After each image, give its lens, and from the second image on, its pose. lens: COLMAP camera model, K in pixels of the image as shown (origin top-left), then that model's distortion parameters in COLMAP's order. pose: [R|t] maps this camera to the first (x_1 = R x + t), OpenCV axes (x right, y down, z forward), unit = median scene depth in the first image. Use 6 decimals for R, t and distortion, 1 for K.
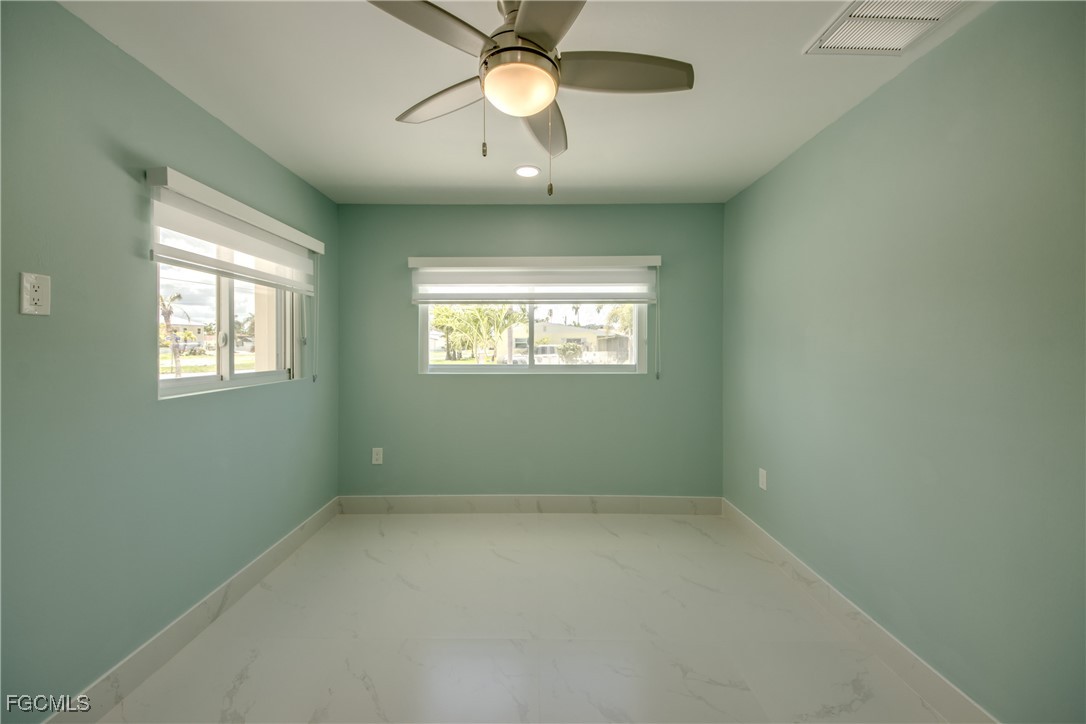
lens RADIAL K [[415.9, 0, 541.8], [0, 415.9, 342.7], [0, 0, 1]] dist [0.035945, -0.000094]
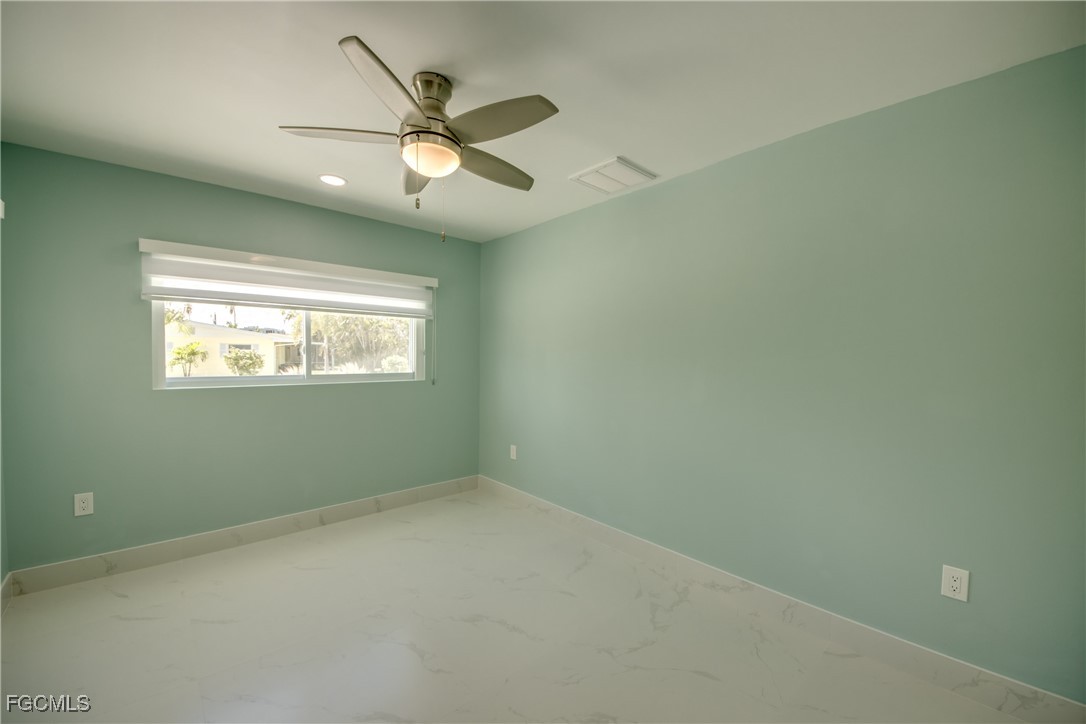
lens RADIAL K [[445.1, 0, 546.8], [0, 445.1, 357.9], [0, 0, 1]] dist [0.027640, -0.020272]
pose [[0.724029, 0.004163, 0.689757, -0.348666], [-0.014645, 0.999849, 0.009339, -0.003591], [-0.689614, -0.016863, 0.723981, -0.115541]]
